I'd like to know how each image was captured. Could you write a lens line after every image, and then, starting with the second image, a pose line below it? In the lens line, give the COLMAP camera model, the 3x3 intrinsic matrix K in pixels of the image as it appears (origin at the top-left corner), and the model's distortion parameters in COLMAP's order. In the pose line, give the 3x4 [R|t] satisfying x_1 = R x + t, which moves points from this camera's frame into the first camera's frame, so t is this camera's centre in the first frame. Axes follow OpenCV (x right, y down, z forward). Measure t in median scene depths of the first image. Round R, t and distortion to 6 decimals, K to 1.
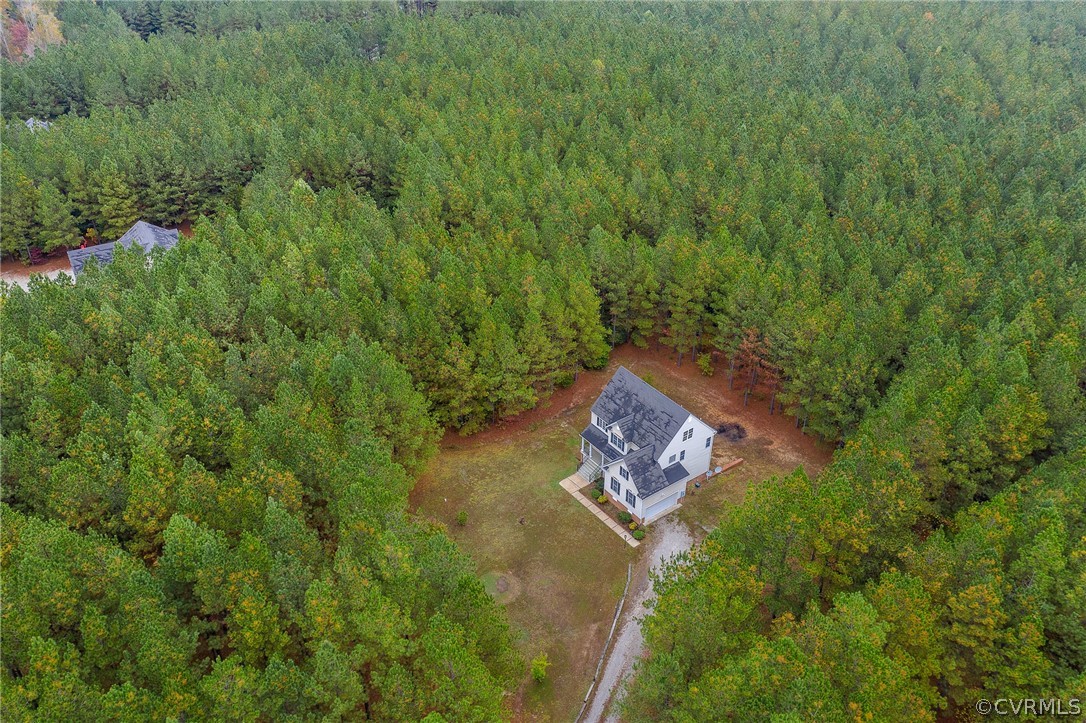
lens RADIAL K [[872.4, 0, 536.2], [0, 872.4, 364.0], [0, 0, 1]] dist [-0.015116, 0.016826]
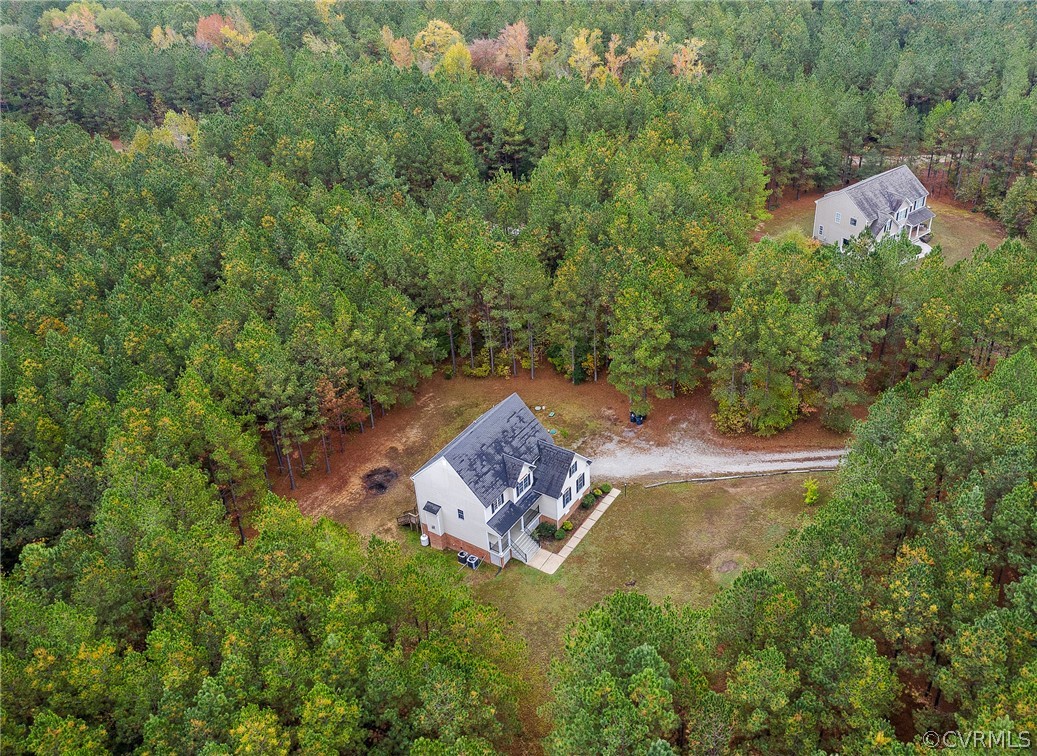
lens RADIAL K [[979.0, 0, 602.2], [0, 979.0, 357.0], [0, 0, 1]] dist [0.013987, 0.000000]
pose [[-0.407515, -0.489642, 0.770832, -0.632749], [0.508701, 0.579289, 0.636905, -0.569987], [-0.758390, 0.651671, 0.013013, 0.864724]]
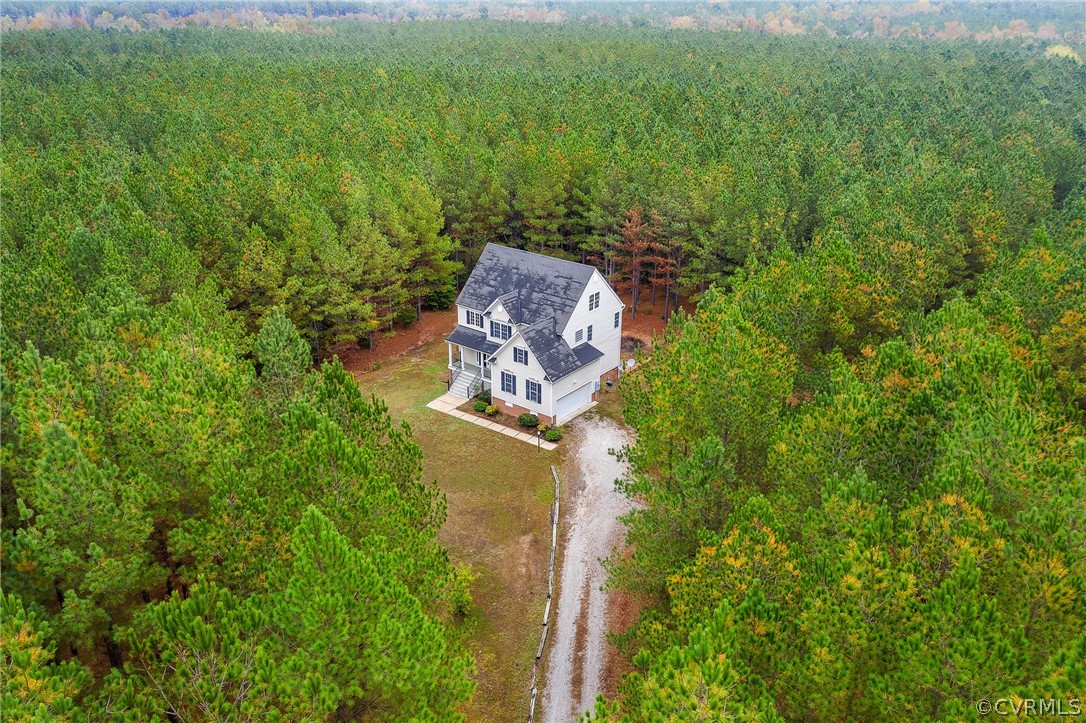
lens RADIAL K [[872.4, 0, 542.1], [0, 872.4, 365.4], [0, 0, 1]] dist [-0.015116, 0.016826]
pose [[0.960920, -0.104326, 0.256415, -0.066453], [0.144856, 0.978829, -0.144602, 0.234180], [-0.235901, 0.176094, 0.955689, 0.299466]]
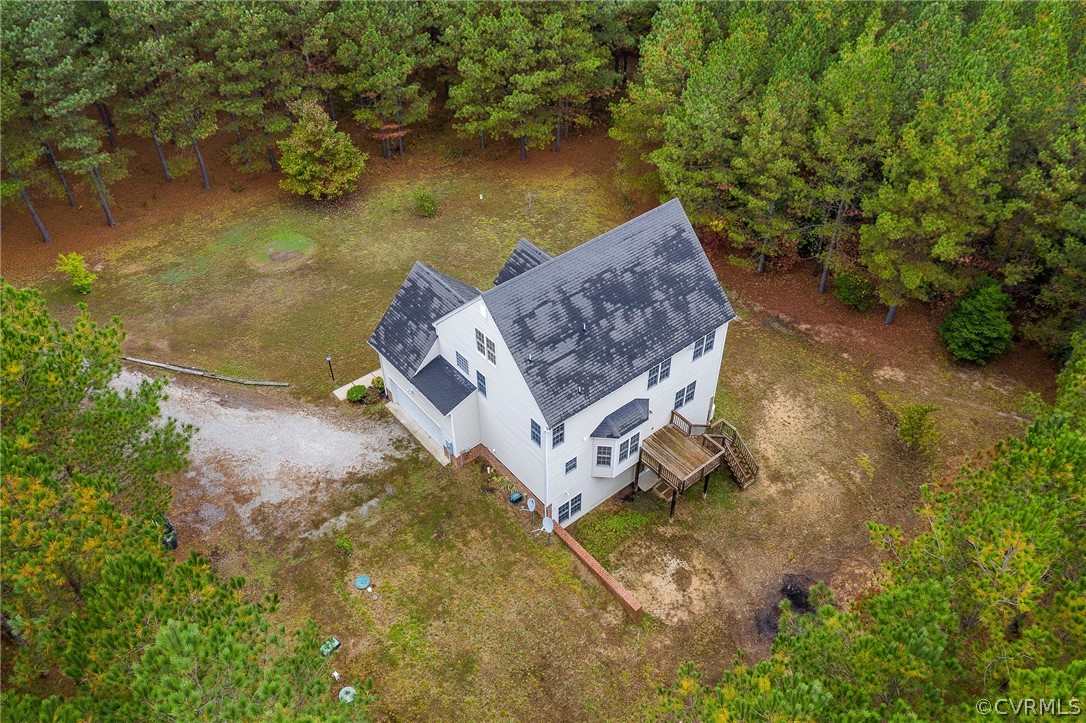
lens RADIAL K [[872.4, 0, 541.3], [0, 872.4, 345.6], [0, 0, 1]] dist [-0.015116, 0.016826]
pose [[0.063163, 0.663689, -0.745337, 0.469338], [-0.534069, 0.653373, 0.536540, -0.147320], [0.843078, 0.364172, 0.395725, 0.851326]]
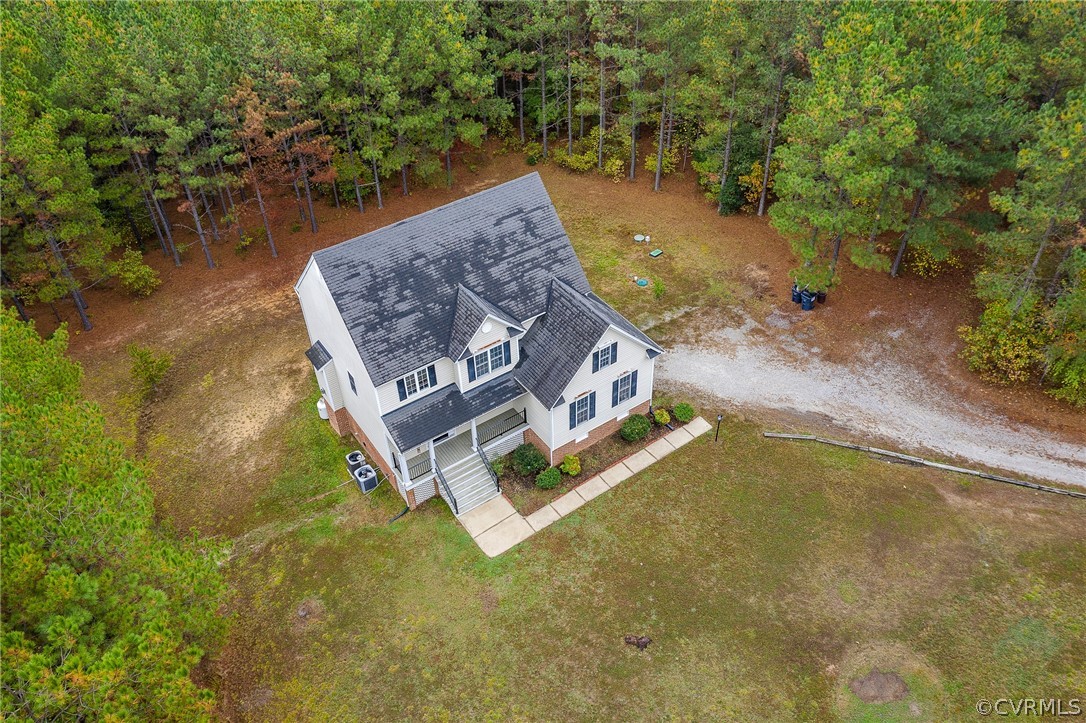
lens RADIAL K [[872.4, 0, 540.7], [0, 872.4, 360.4], [0, 0, 1]] dist [-0.015116, 0.016826]
pose [[0.020017, -0.657239, 0.753416, -0.218112], [0.567244, 0.628007, 0.532768, -0.116939], [-0.823306, 0.416707, 0.385386, 0.840524]]
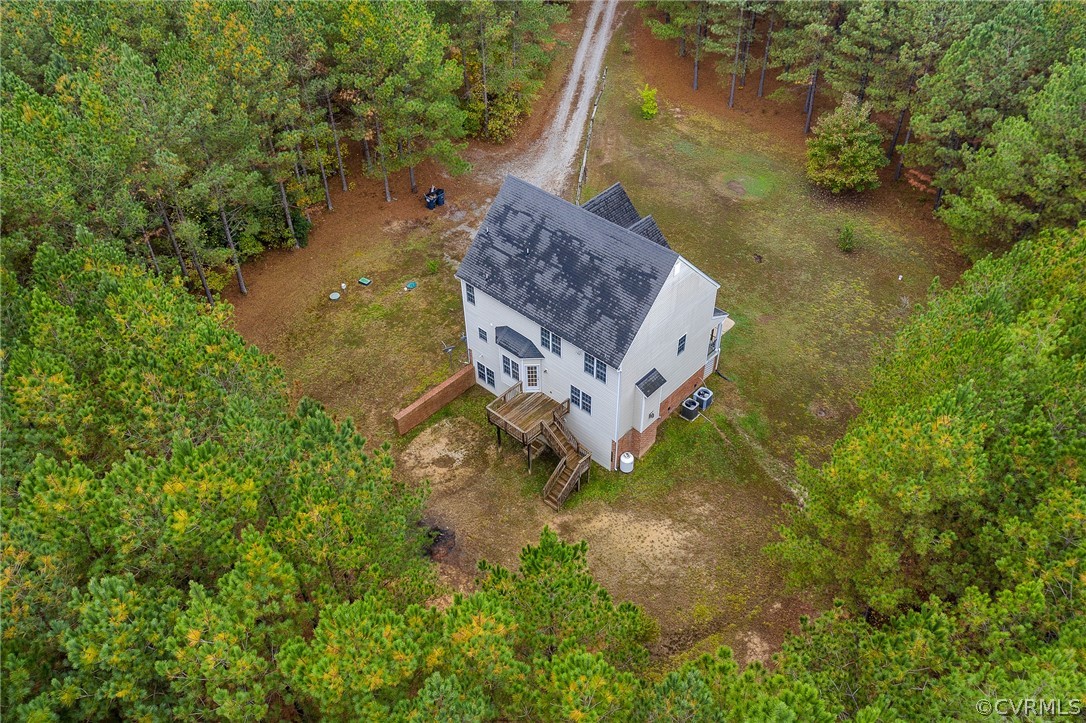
lens RADIAL K [[872.4, 0, 543.1], [0, 872.4, 355.5], [0, 0, 1]] dist [-0.015116, 0.016826]
pose [[-0.979123, 0.150568, -0.136552, 0.236432], [-0.092505, 0.268122, 0.958934, -0.398154], [0.180998, 0.951546, -0.248596, 1.197414]]
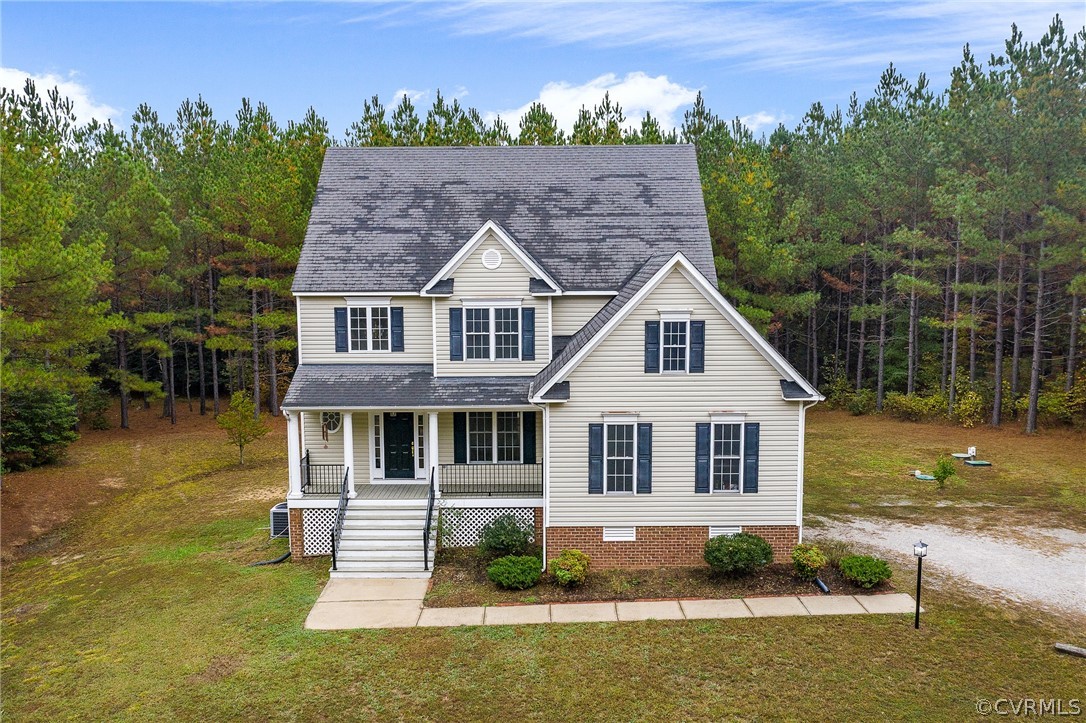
lens RADIAL K [[872.4, 0, 540.1], [0, 872.4, 363.5], [0, 0, 1]] dist [-0.015116, 0.016826]
pose [[0.592219, -0.089198, 0.800825, -0.092906], [0.441861, 0.867048, -0.230187, 0.160749], [-0.673821, 0.490174, 0.552896, 0.881669]]
